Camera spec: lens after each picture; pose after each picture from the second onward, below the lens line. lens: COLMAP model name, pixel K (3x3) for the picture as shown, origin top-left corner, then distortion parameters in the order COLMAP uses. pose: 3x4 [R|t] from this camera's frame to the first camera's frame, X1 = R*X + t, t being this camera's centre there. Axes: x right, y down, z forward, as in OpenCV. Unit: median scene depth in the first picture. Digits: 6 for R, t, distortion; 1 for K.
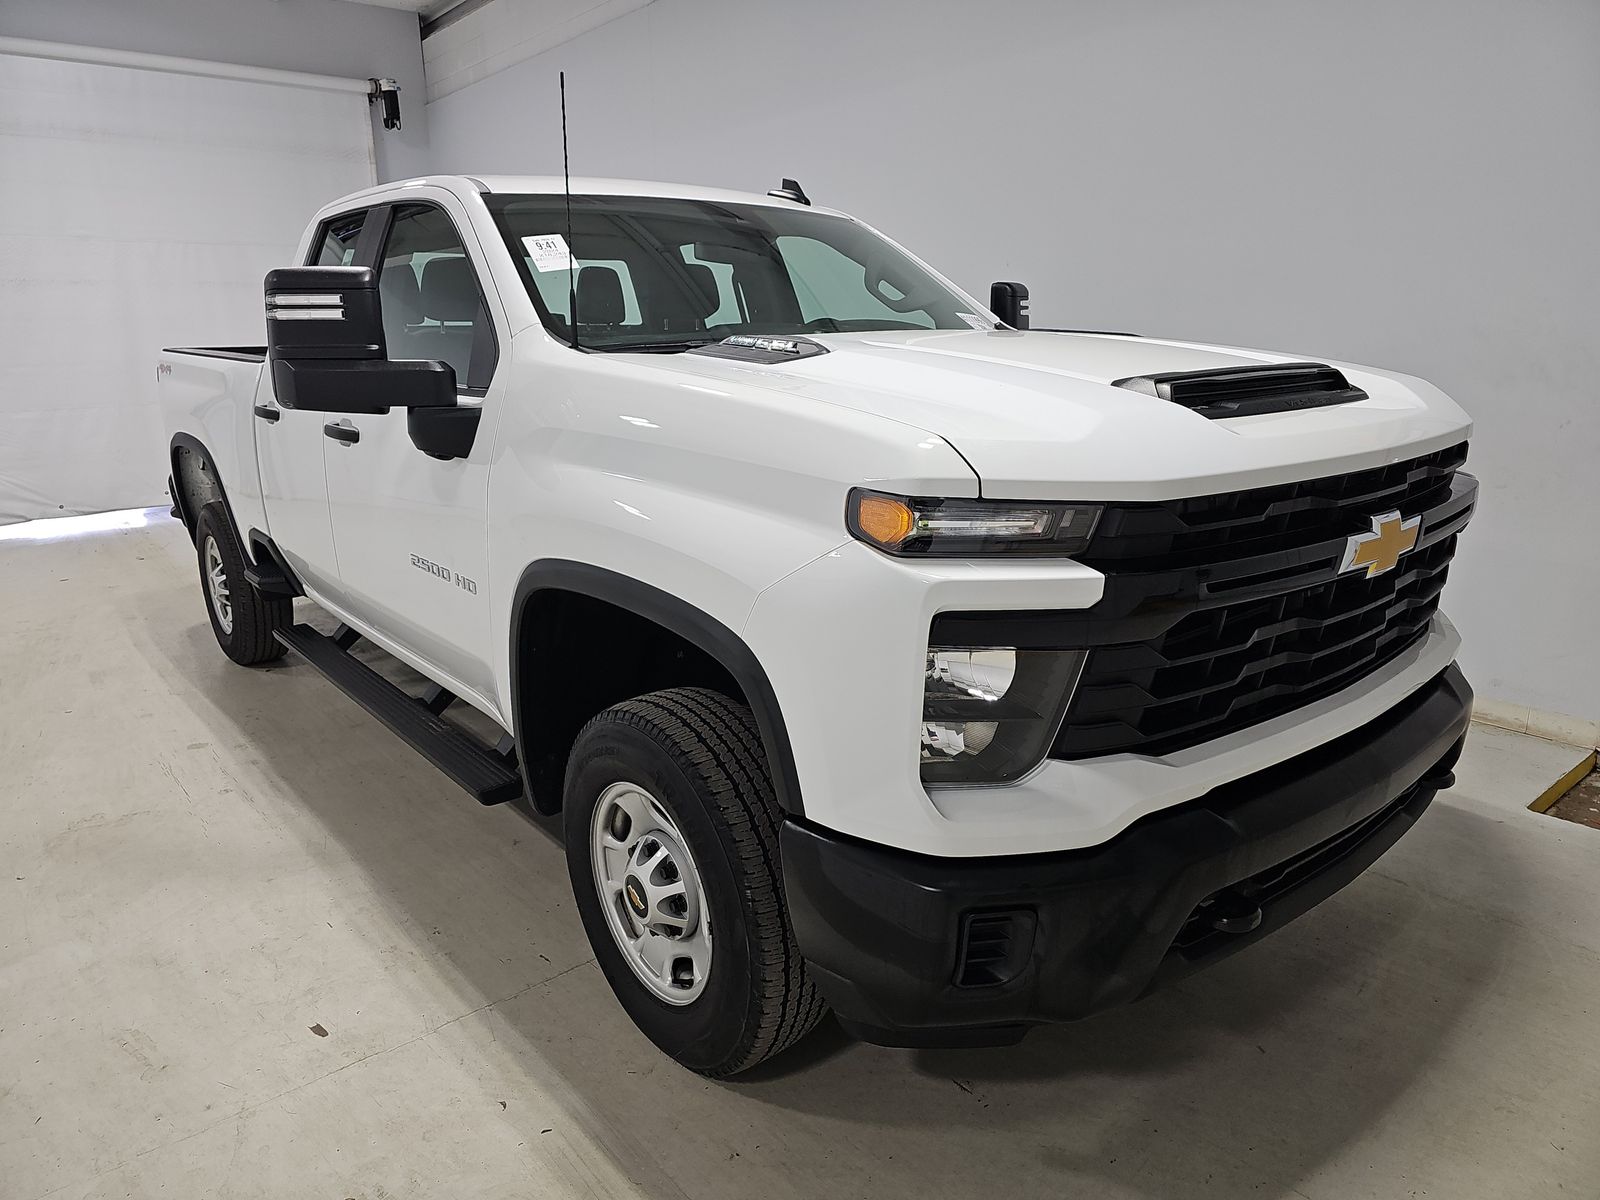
lens RADIAL K [[1054.9, 0, 800.8], [0, 1054.9, 597.7], [0, 0, 1]] dist [0.033362, -0.028594]
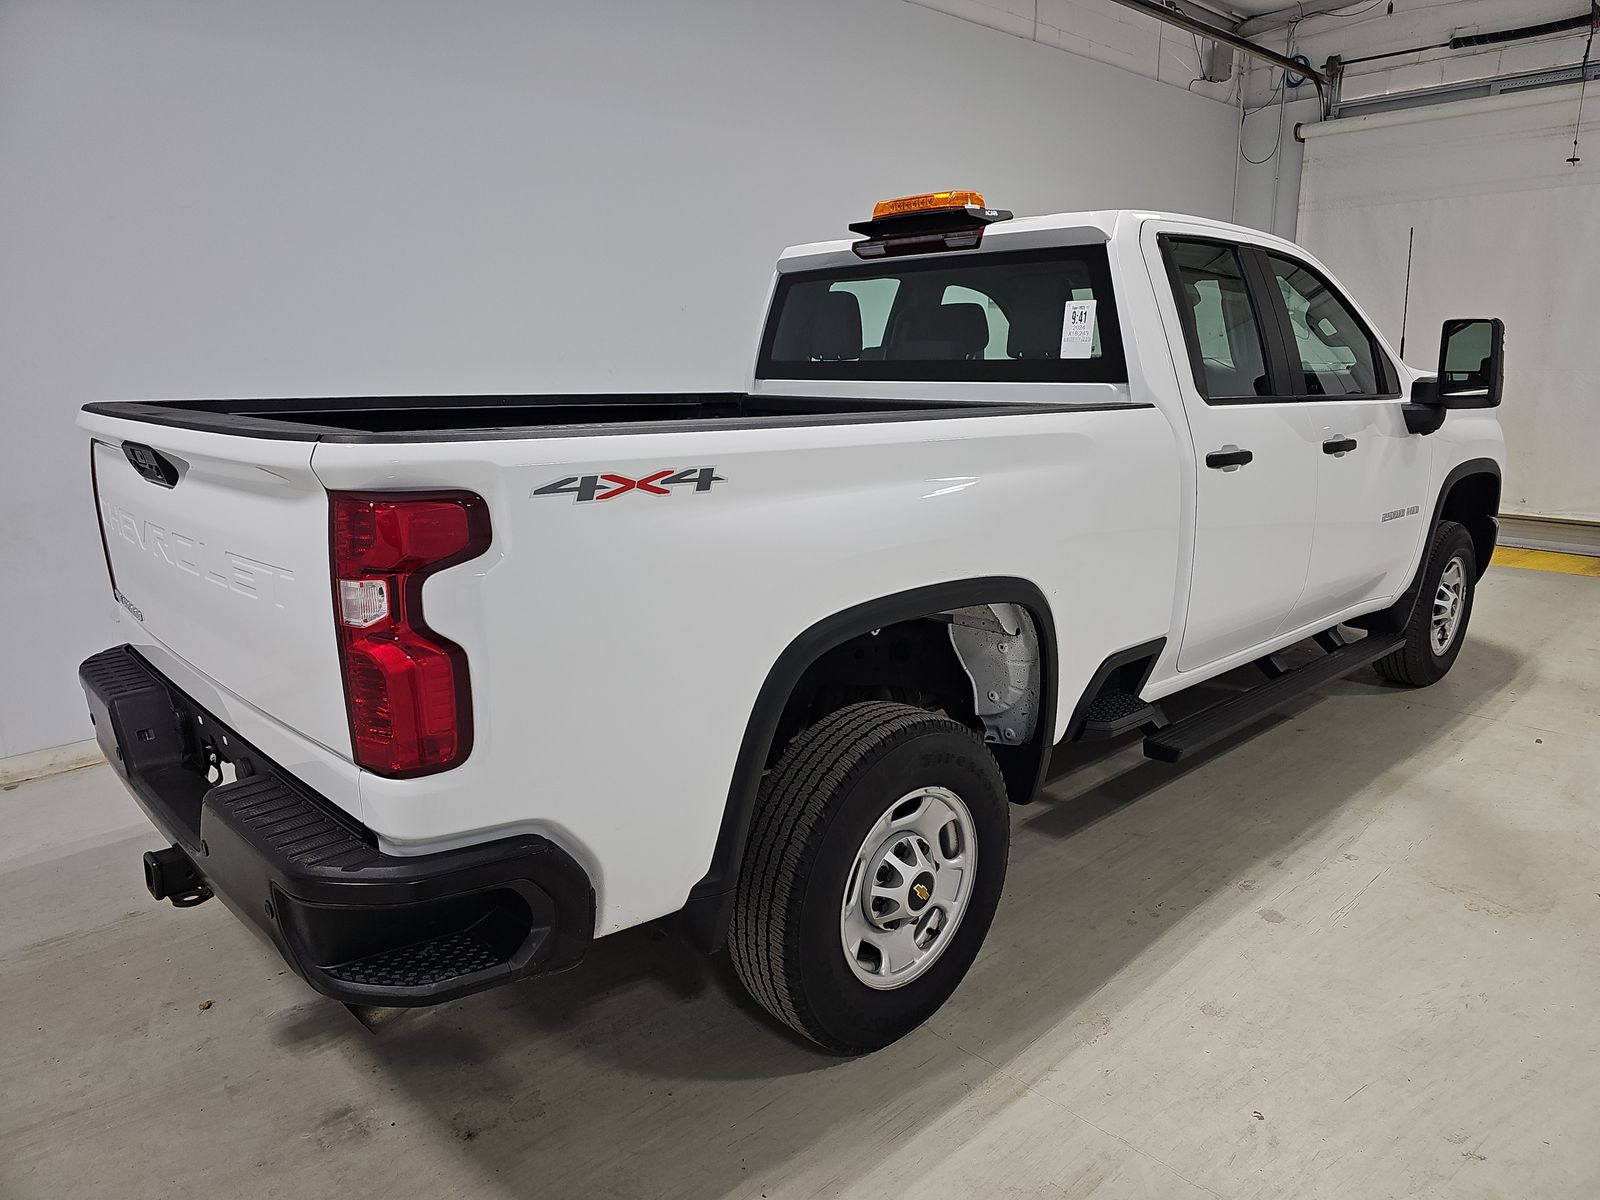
lens RADIAL K [[1054.9, 0, 810.8], [0, 1054.9, 605.6], [0, 0, 1]] dist [0.033362, -0.028594]
pose [[-0.071725, -0.215824, 0.973794, -1.854141], [0.246152, 0.942281, 0.226971, -0.474480], [-0.966574, 0.255981, -0.014460, 1.924899]]
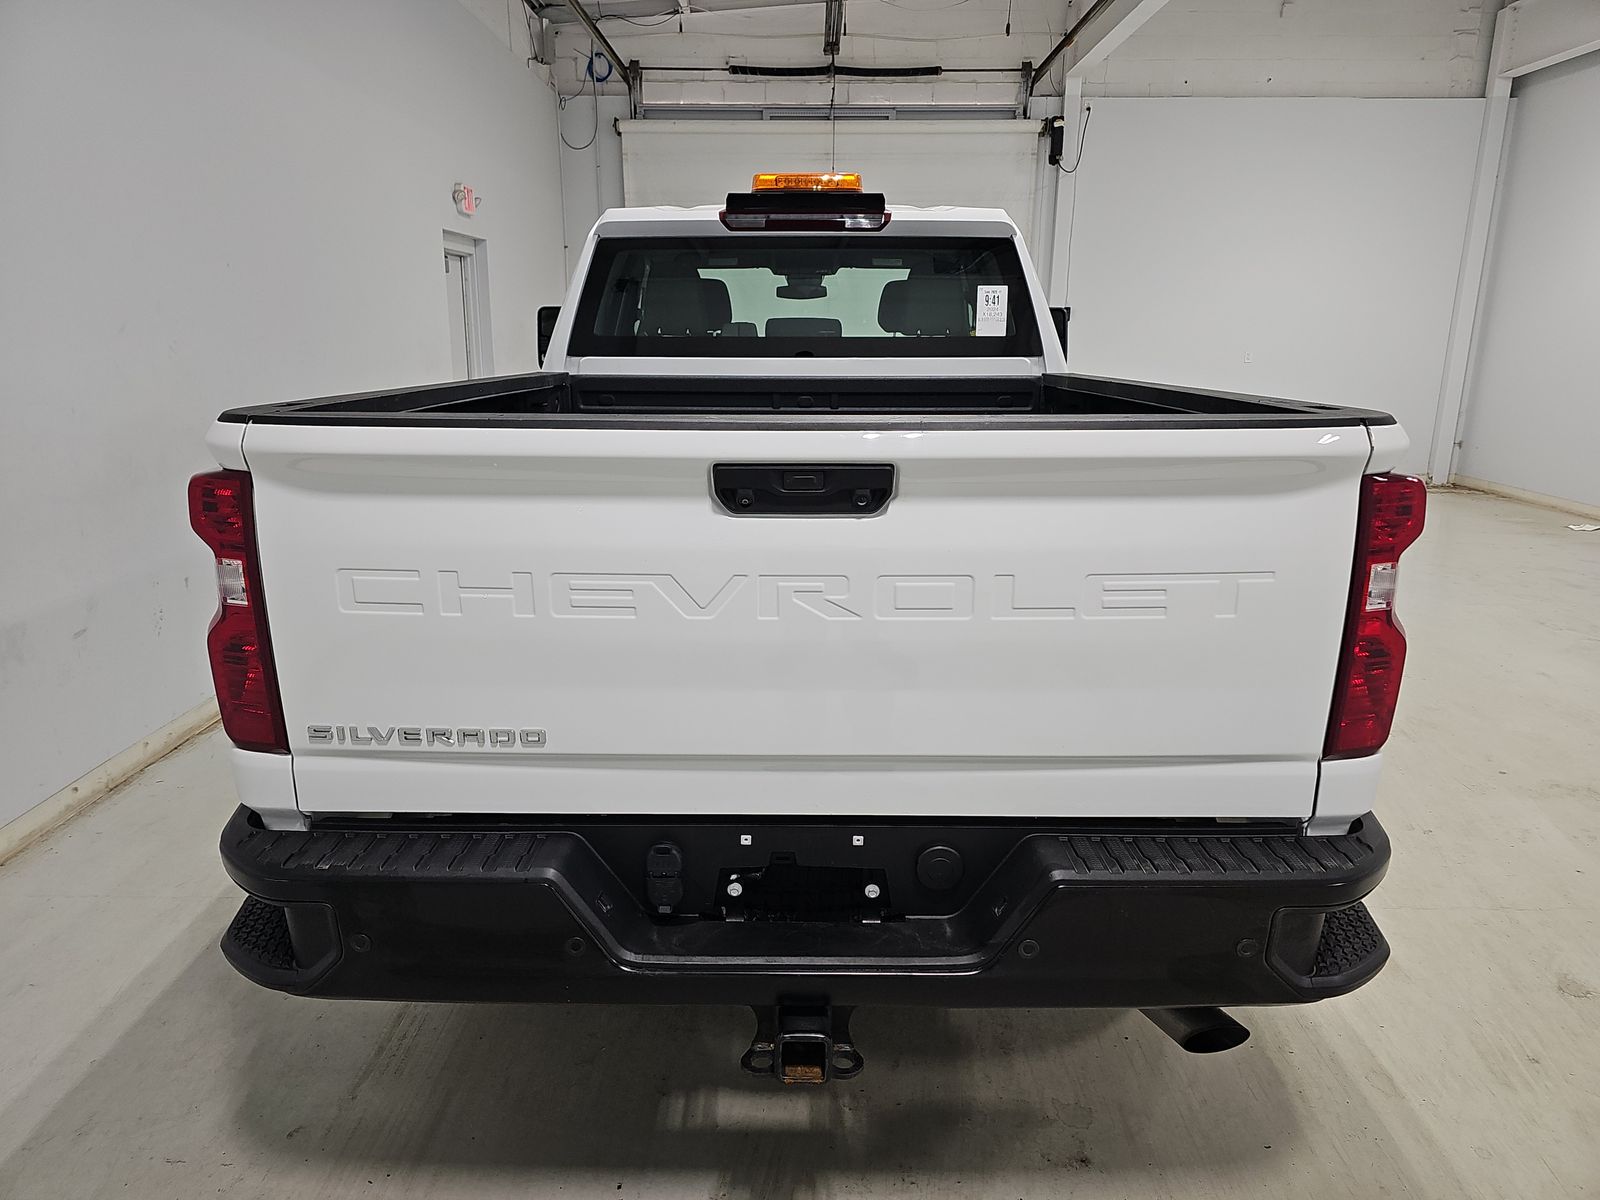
lens RADIAL K [[1054.9, 0, 797.6], [0, 1054.9, 604.2], [0, 0, 1]] dist [0.033362, -0.028594]
pose [[-0.763891, -0.153282, 0.626877, -1.640211], [0.161097, 0.895338, 0.415233, -0.573386], [-0.624915, 0.418180, -0.659247, 2.302863]]
